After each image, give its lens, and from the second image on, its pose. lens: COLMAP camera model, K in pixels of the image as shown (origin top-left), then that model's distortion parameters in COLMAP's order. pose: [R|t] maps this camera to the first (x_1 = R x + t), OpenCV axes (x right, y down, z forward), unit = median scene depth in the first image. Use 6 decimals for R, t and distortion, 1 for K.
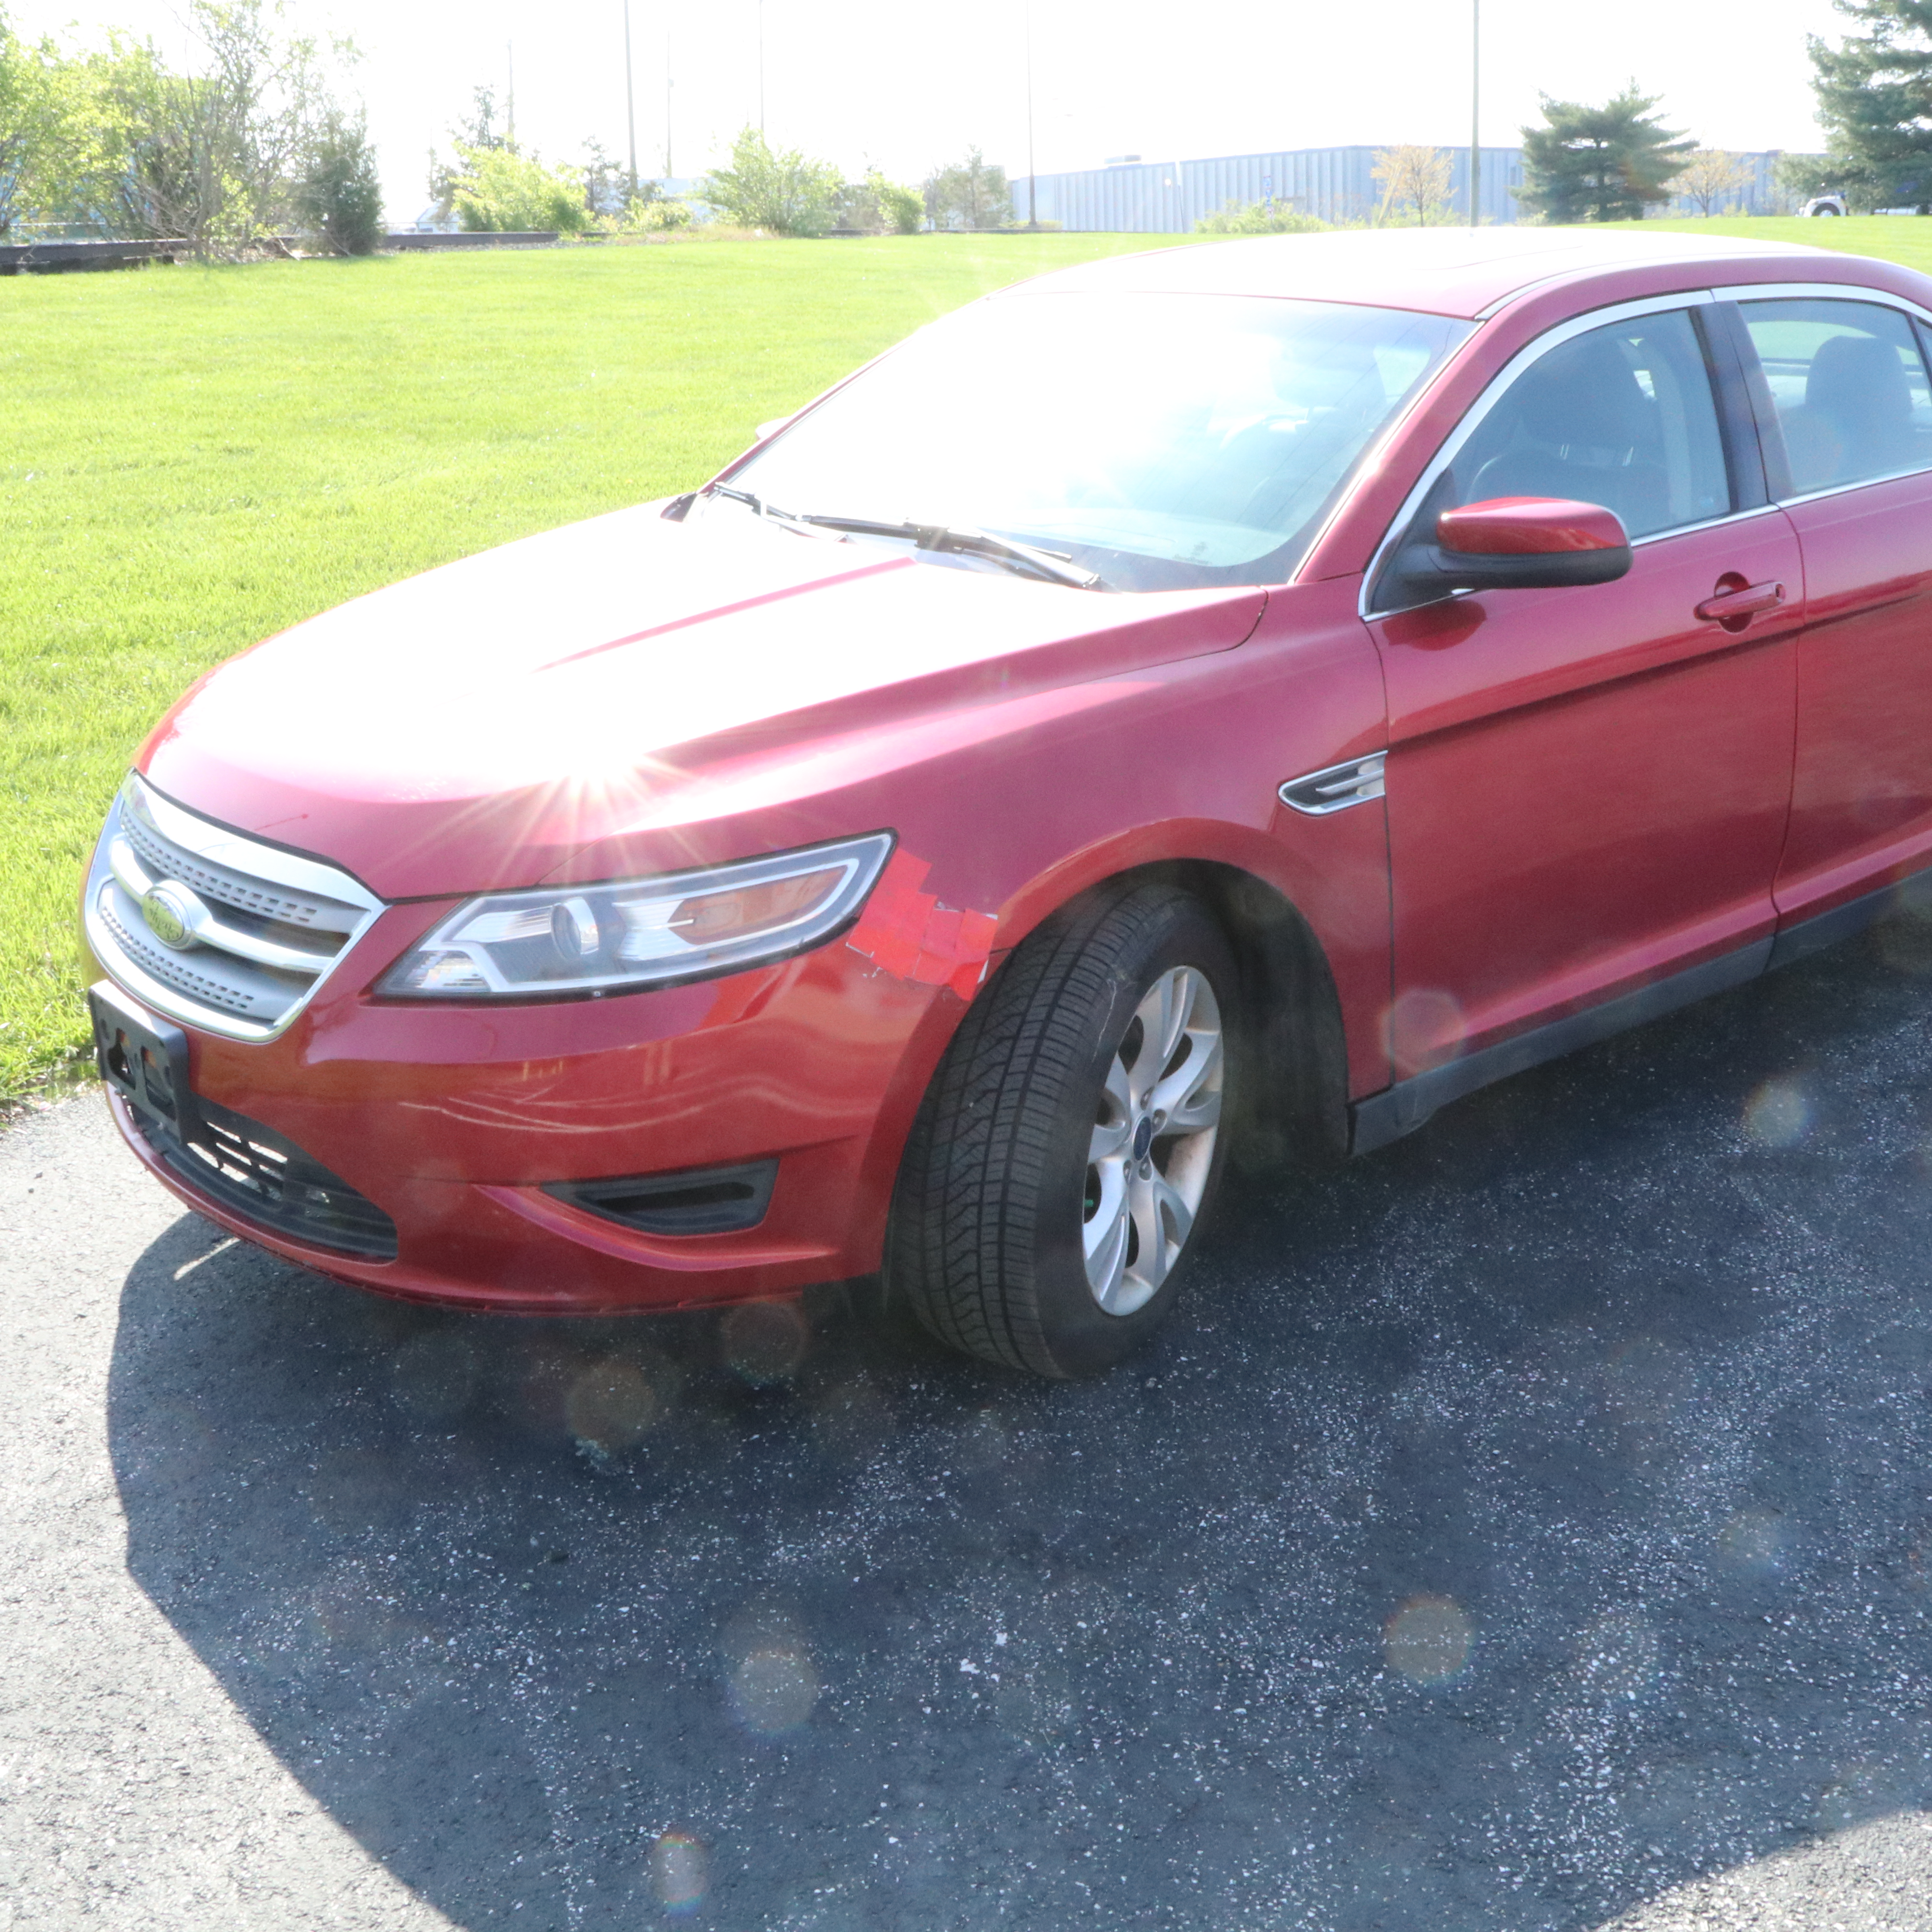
lens RADIAL K [[2361.1, 0, 929.0], [0, 2361.1, 965.6], [0, 0, 1]] dist [-0.183872, 0.167453]
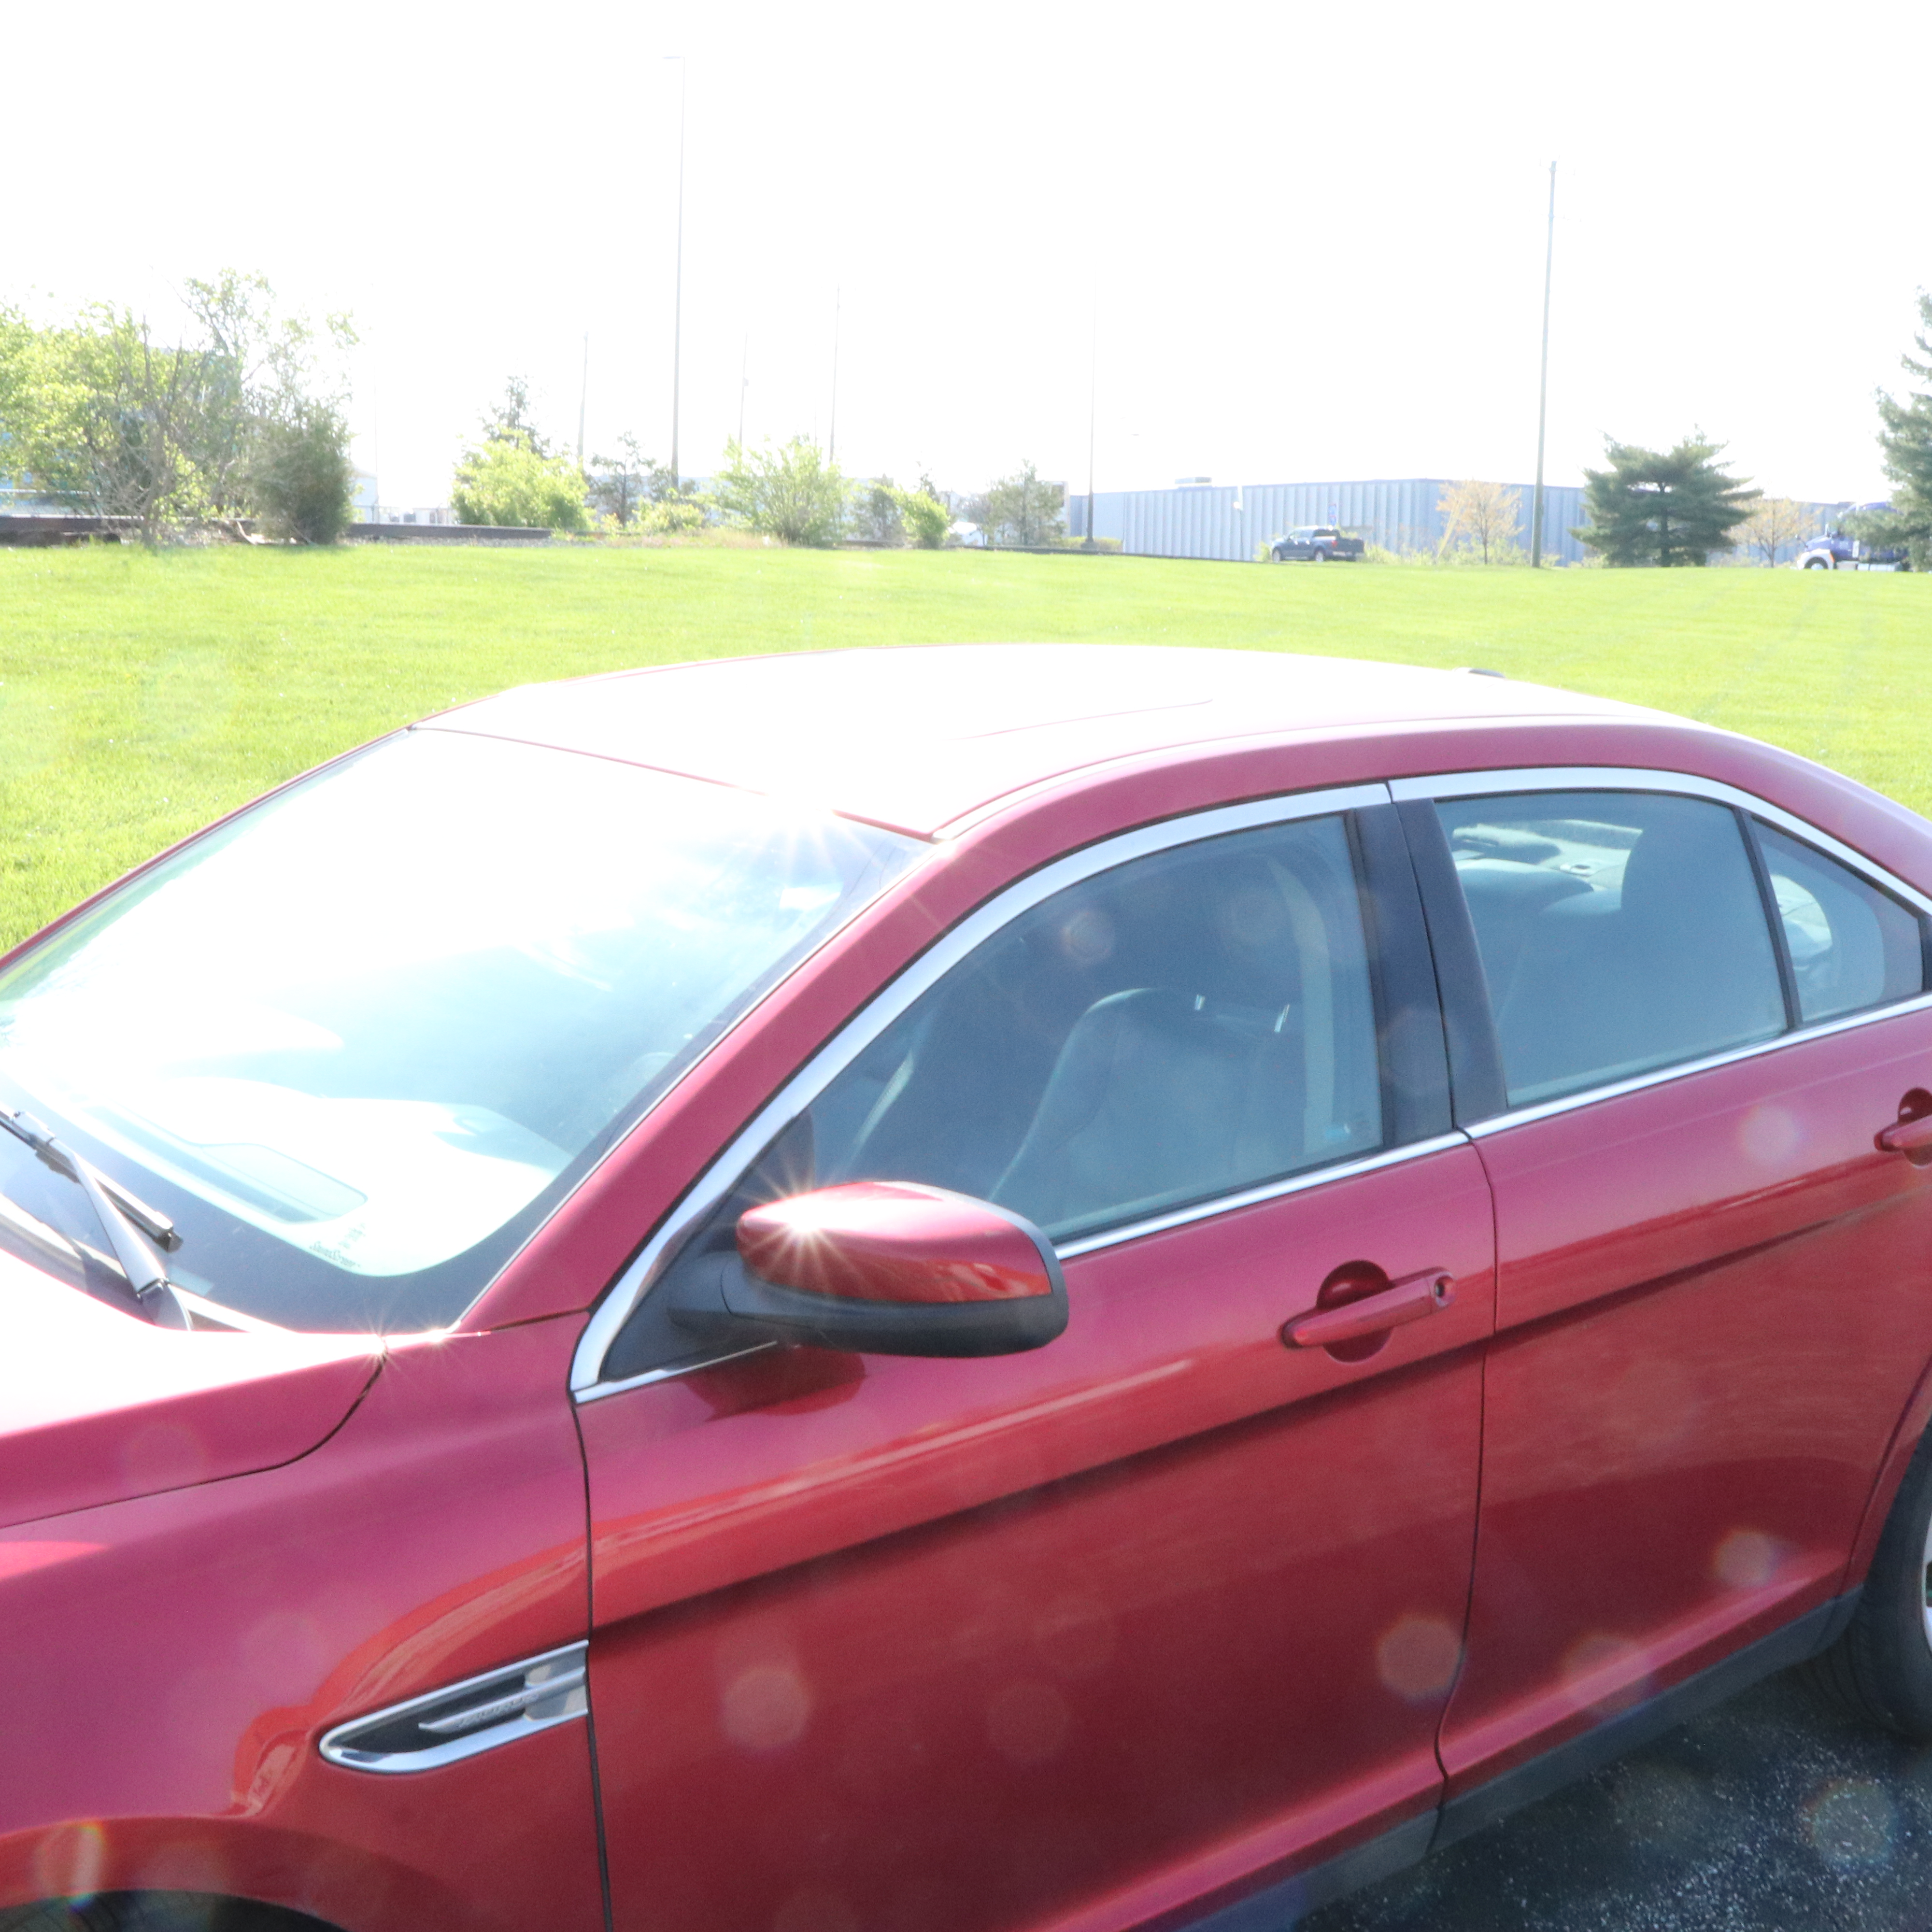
lens RADIAL K [[2390.3, 0, 923.9], [0, 2390.3, 969.2], [0, 0, 1]] dist [-0.184363, 0.182395]
pose [[0.998075, 0.056120, -0.026414, 0.040995], [-0.059005, 0.990345, -0.125443, -0.026953], [0.019119, 0.126760, 0.991749, 0.061144]]
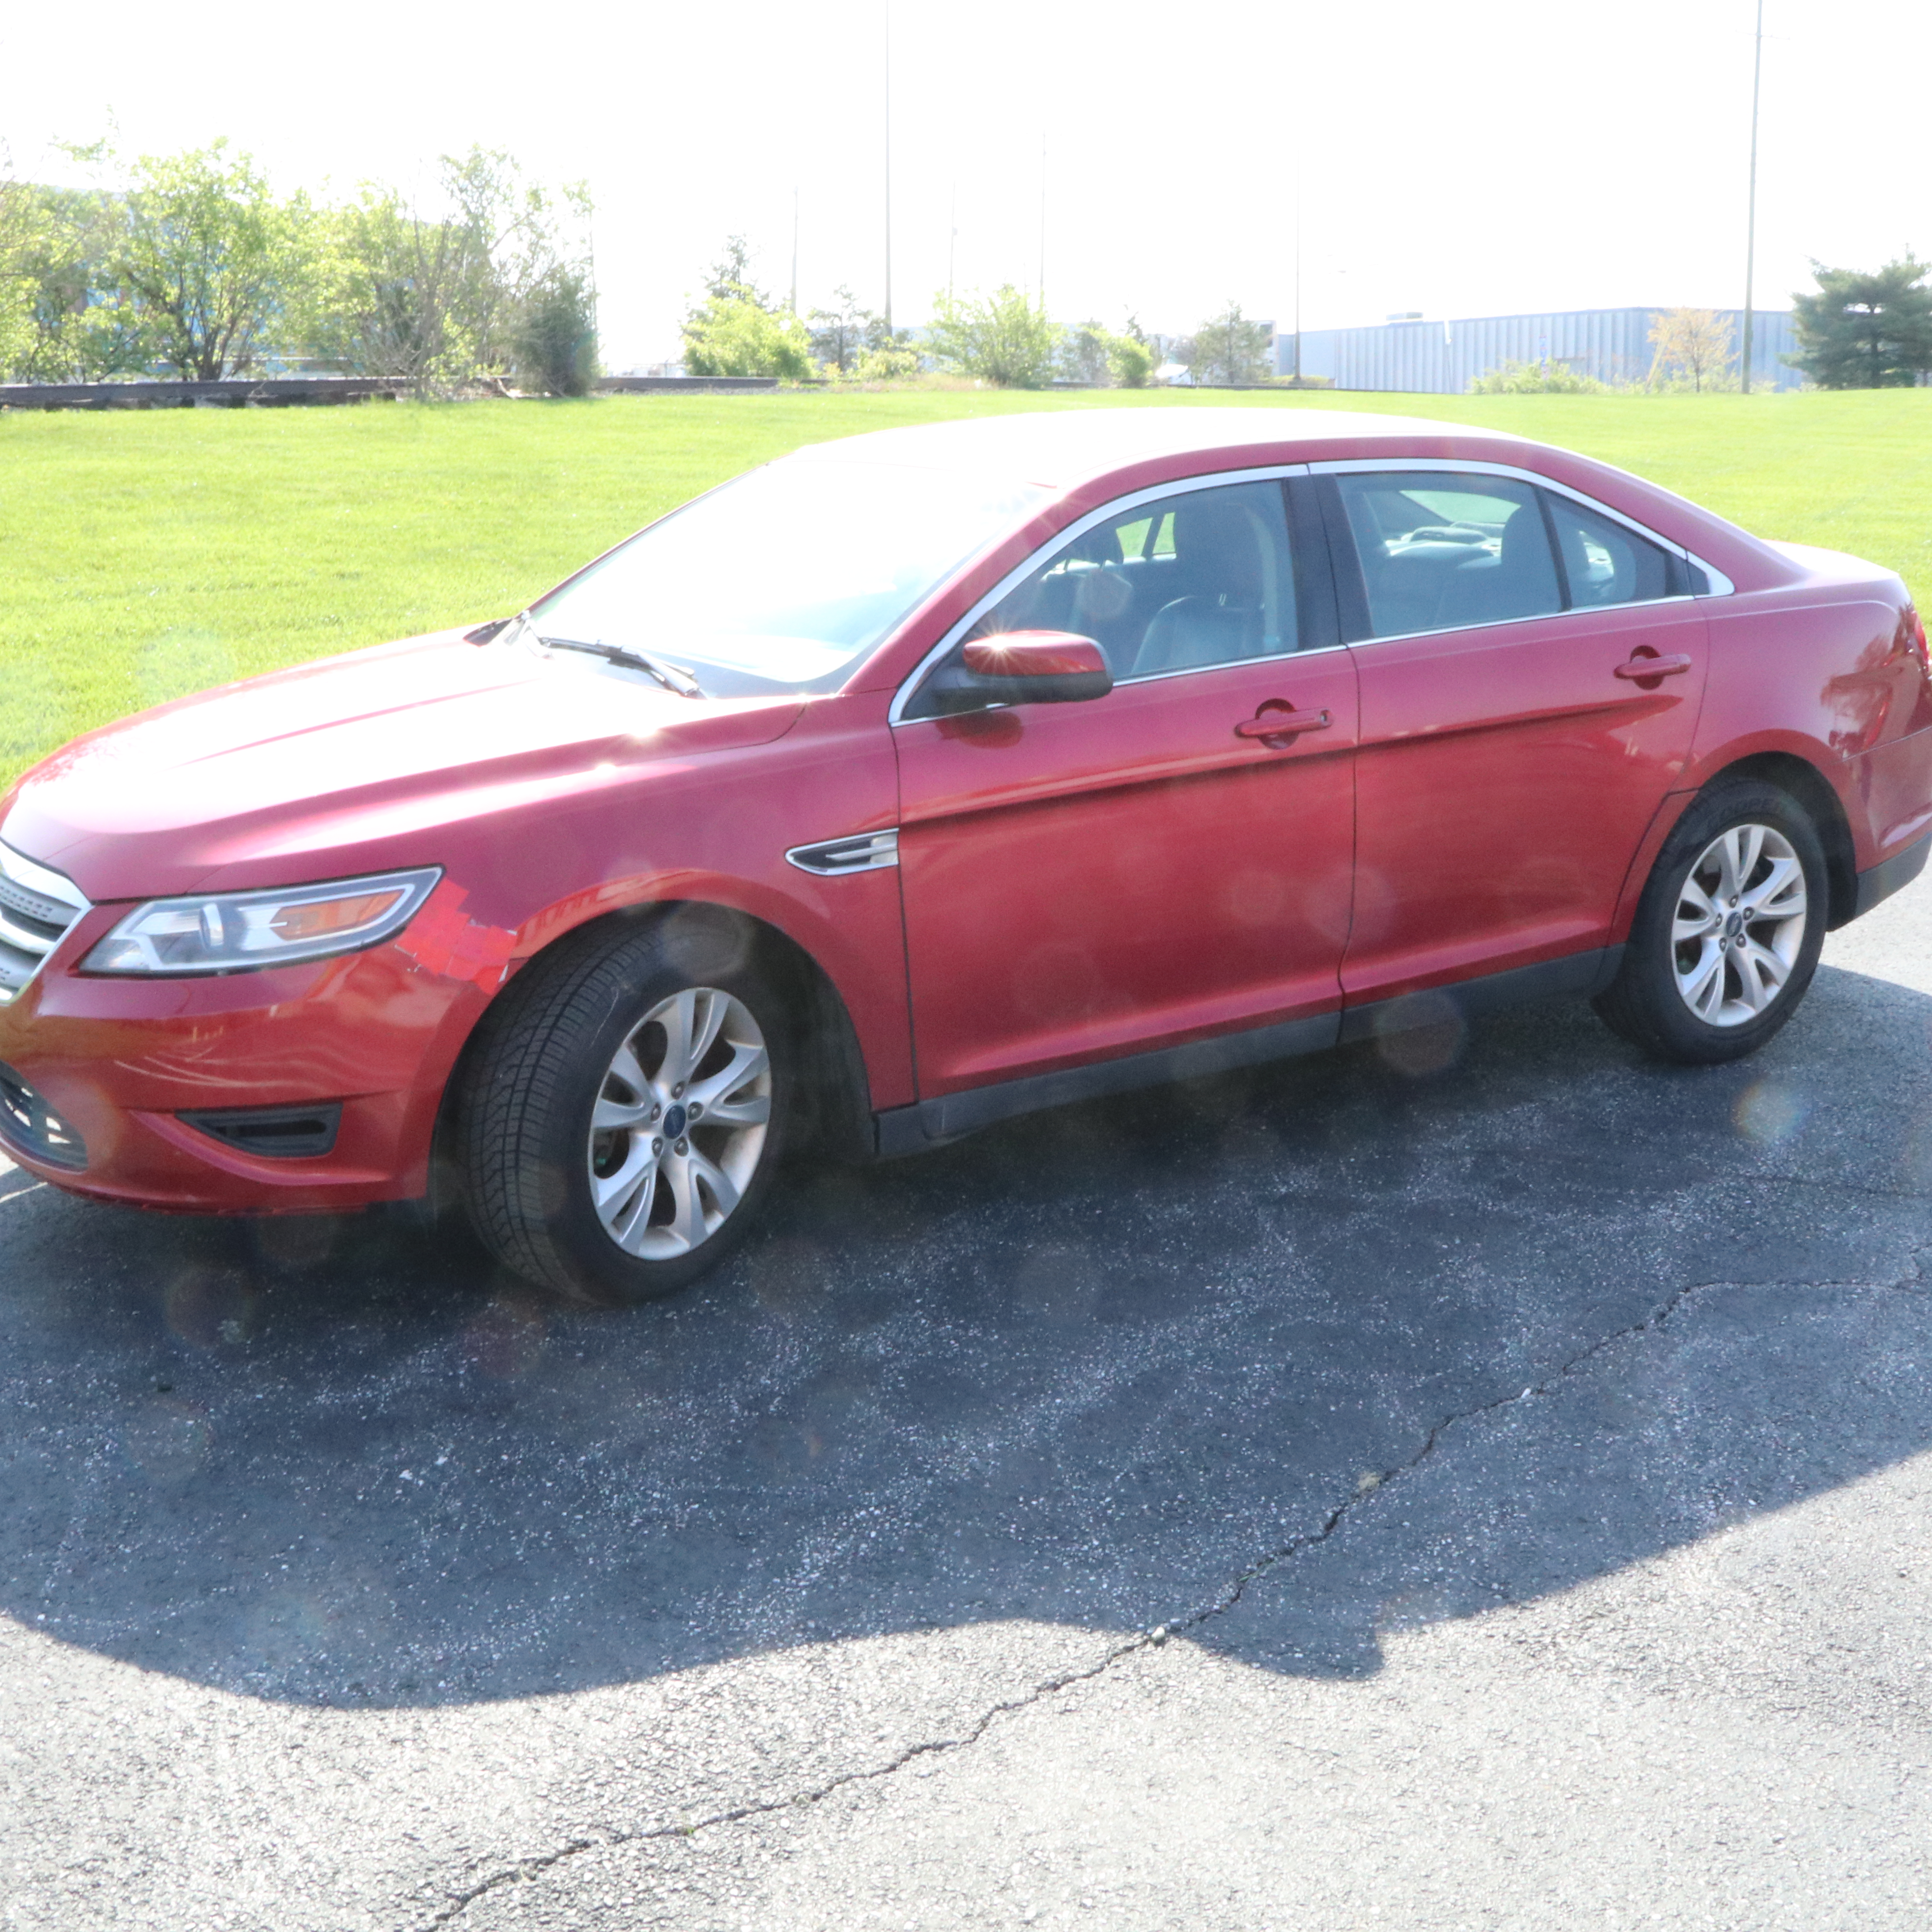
lens RADIAL K [[2390.3, 0, 923.9], [0, 2390.3, 969.2], [0, 0, 1]] dist [-0.184363, 0.182395]
pose [[0.992203, 0.045461, -0.116045, 0.052557], [-0.052502, 0.996914, -0.058356, 0.008382], [0.113034, 0.063994, 0.991528, -0.038509]]
